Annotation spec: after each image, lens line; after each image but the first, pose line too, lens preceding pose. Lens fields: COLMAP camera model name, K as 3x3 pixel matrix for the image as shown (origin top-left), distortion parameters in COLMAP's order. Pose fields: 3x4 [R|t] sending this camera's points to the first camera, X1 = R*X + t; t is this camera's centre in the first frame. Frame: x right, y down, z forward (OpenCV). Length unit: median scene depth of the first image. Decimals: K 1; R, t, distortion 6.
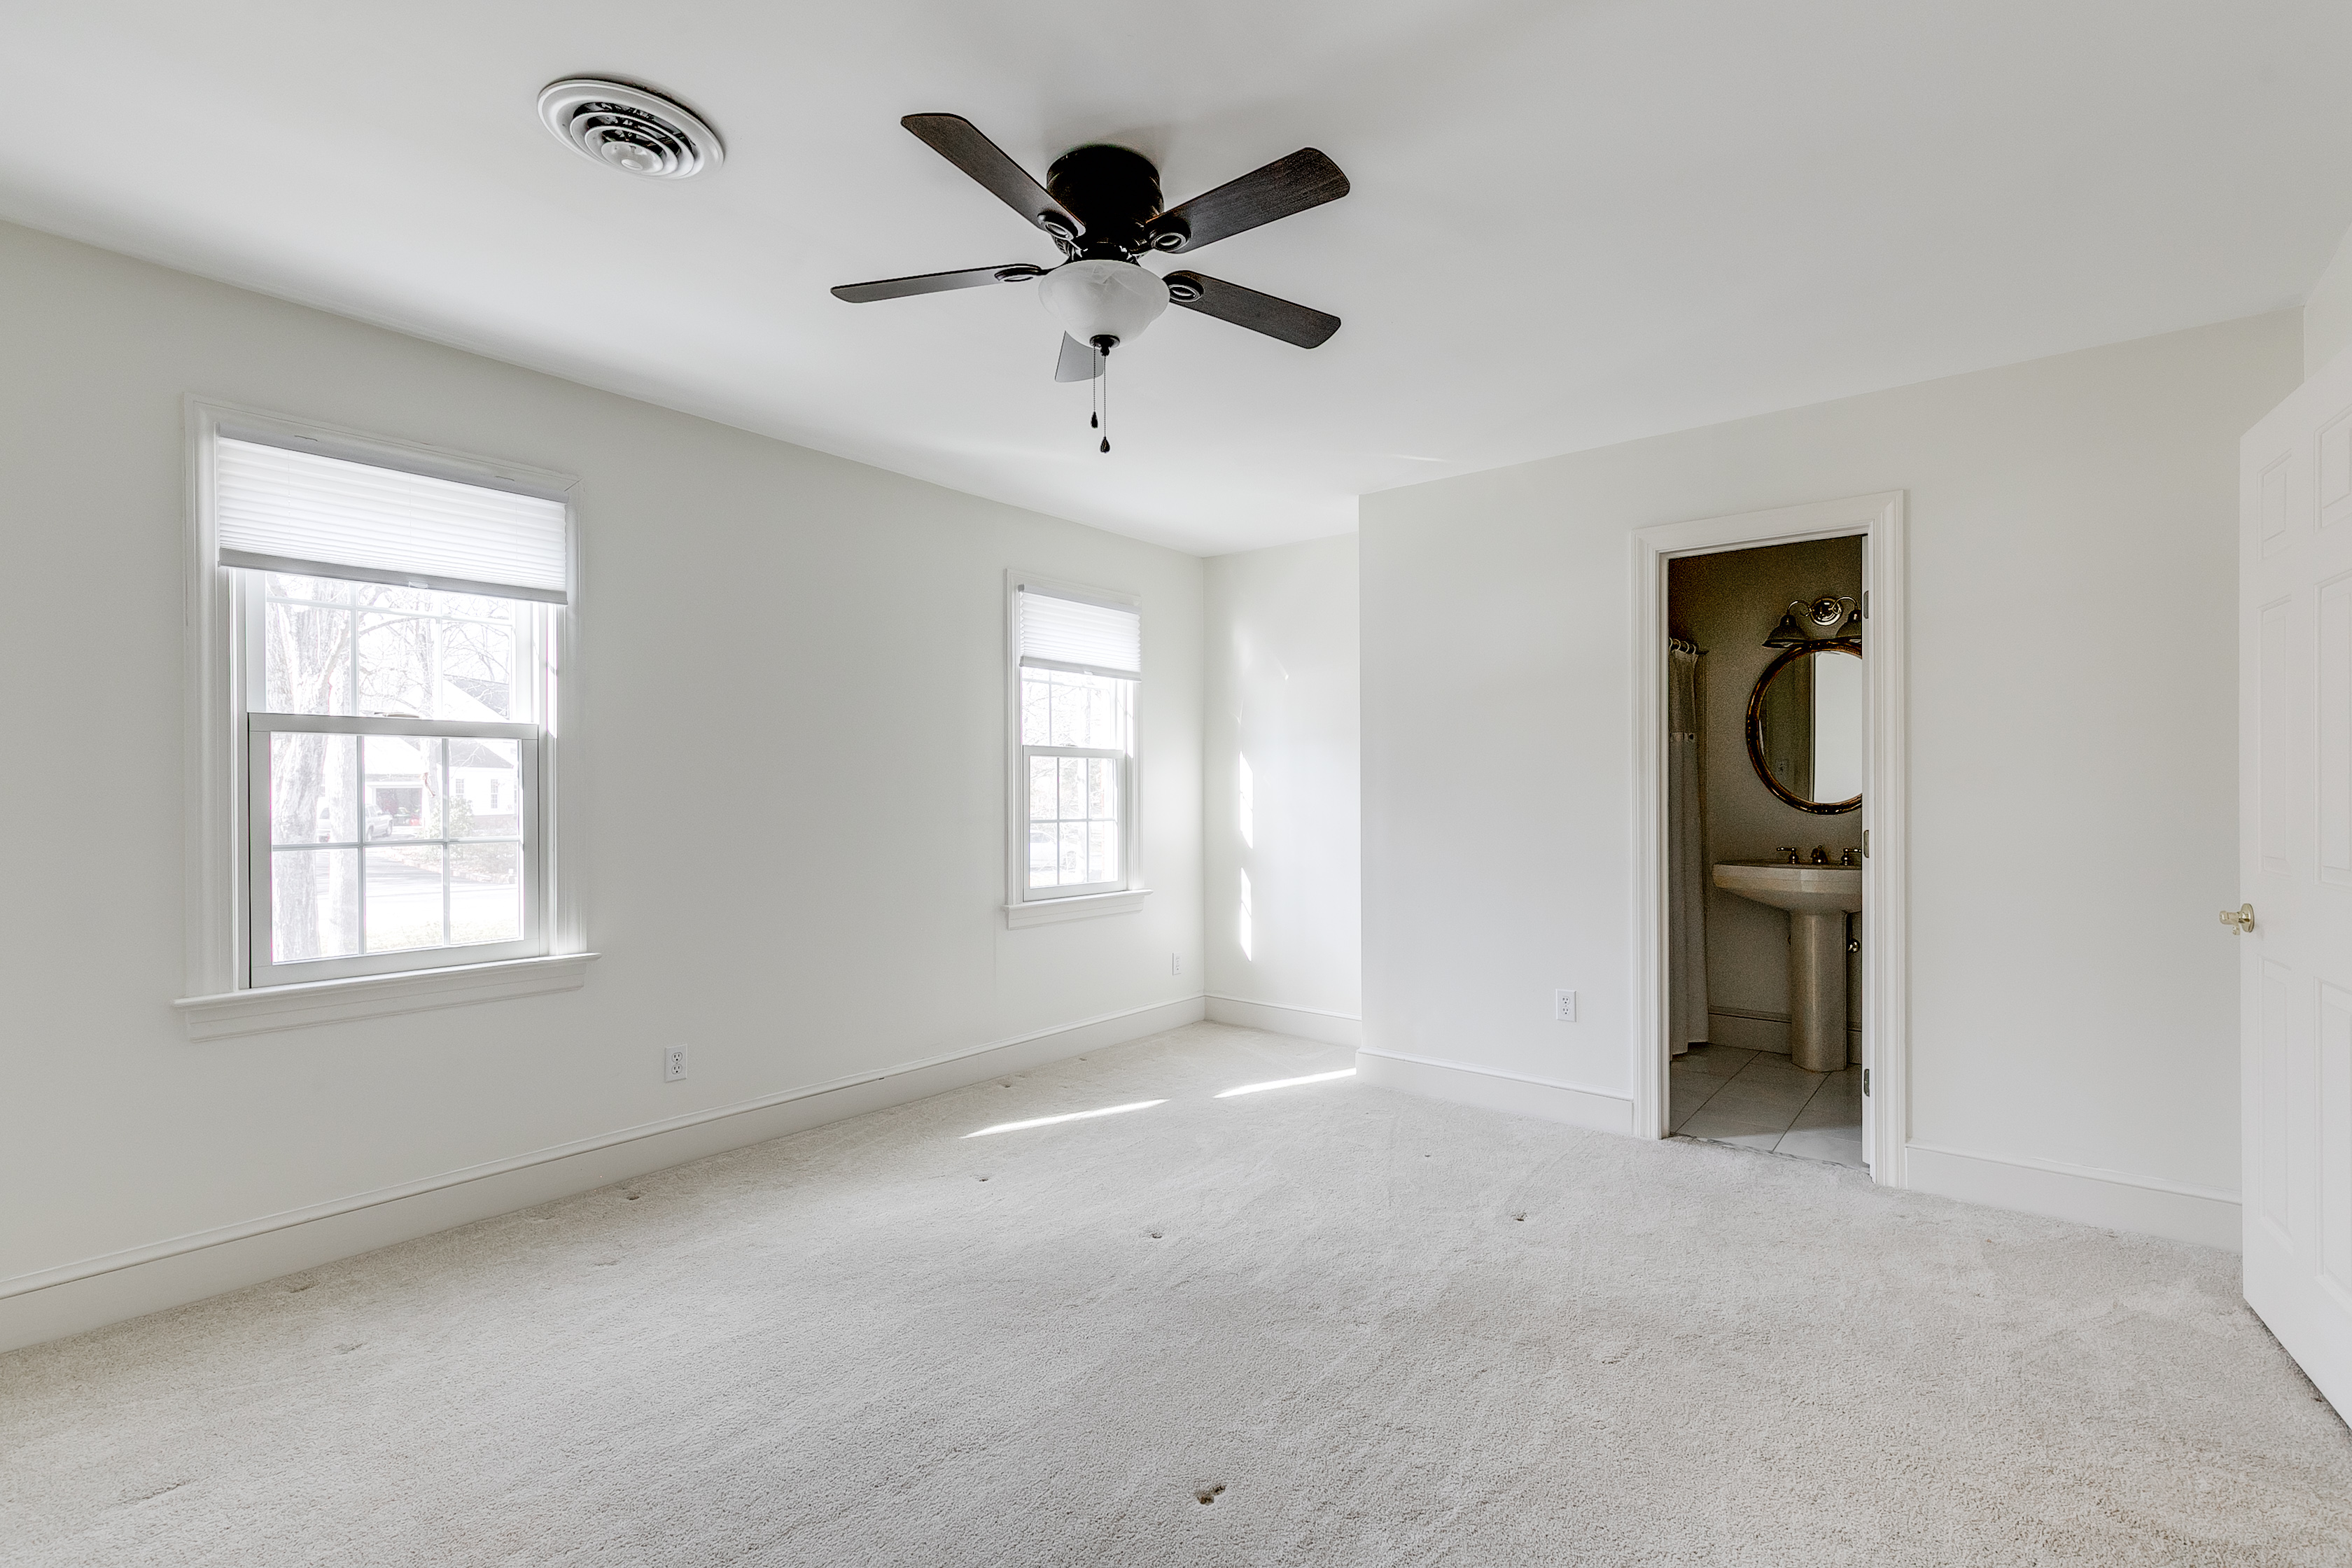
lens RADIAL K [[1066.3, 0, 1172.9], [0, 1066.3, 784.8], [0, 0, 1]] dist [0.002230, 0.000168]
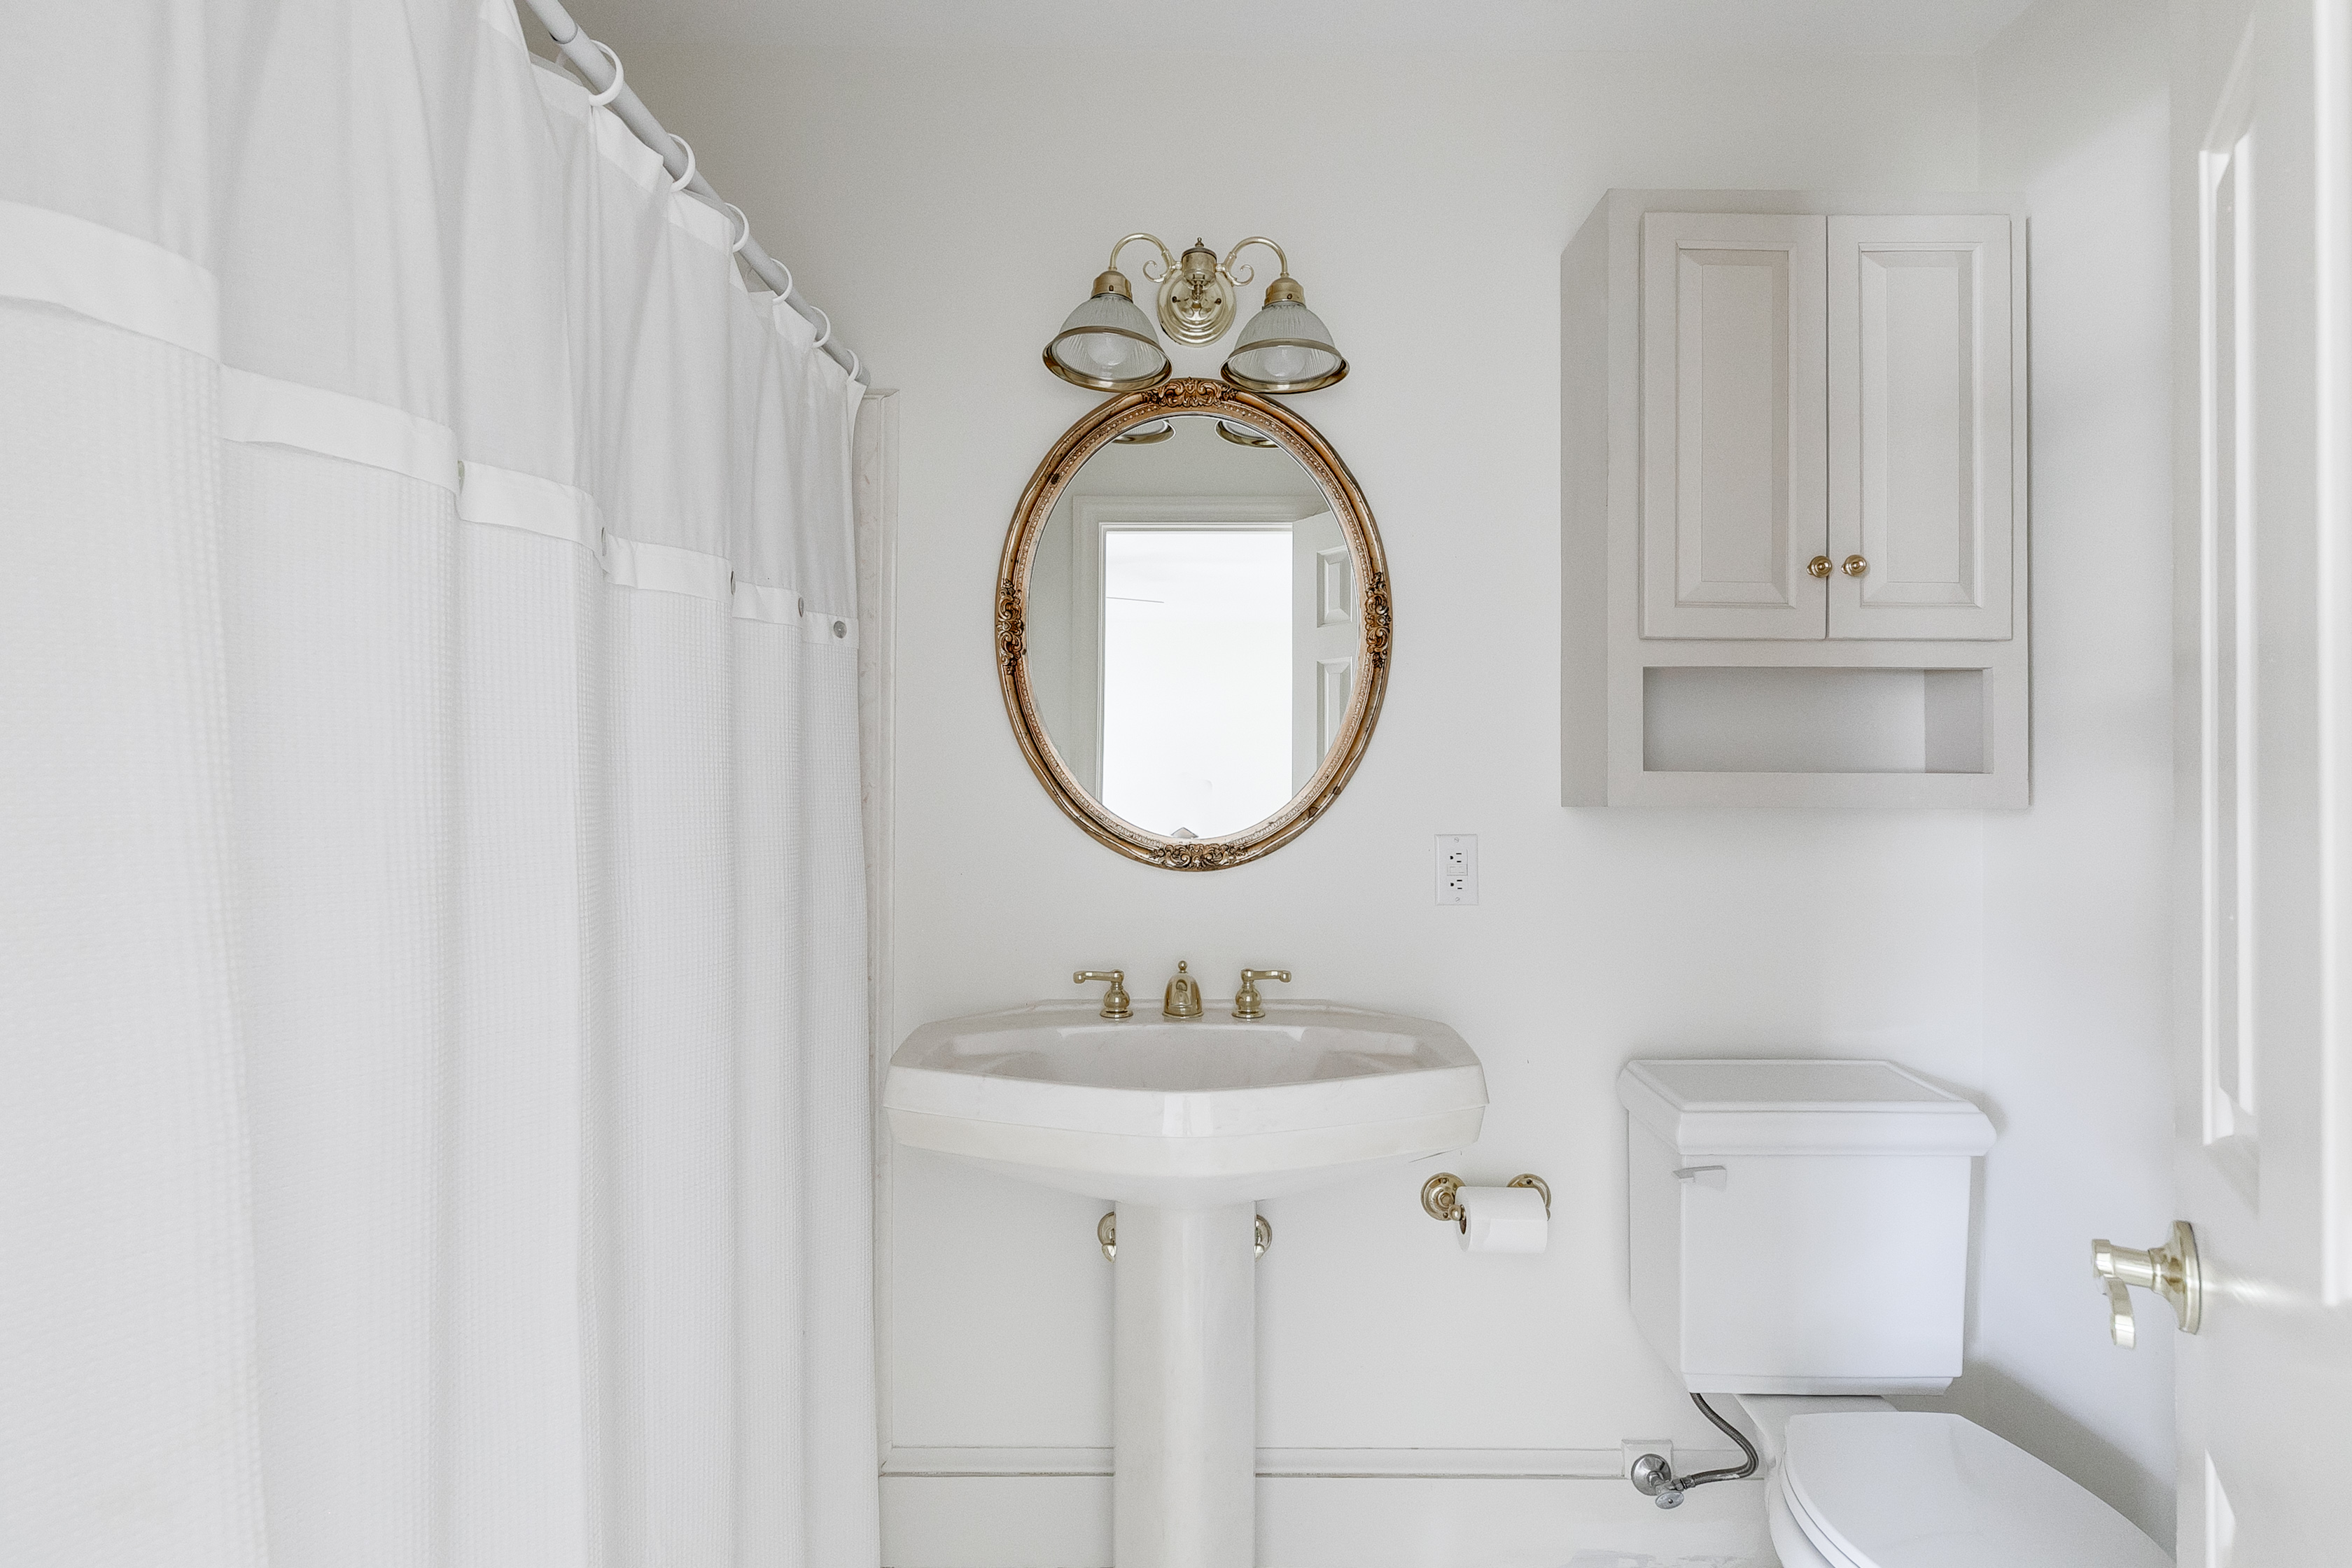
lens RADIAL K [[1066.3, 0, 1172.2], [0, 1066.3, 788.3], [0, 0, 1]] dist [0.002230, 0.000168]
pose [[0.765467, 0.018566, 0.643207, 0.364460], [-0.015905, 0.999824, -0.009931, 0.002567], [-0.643278, -0.002628, 0.765628, 0.707260]]
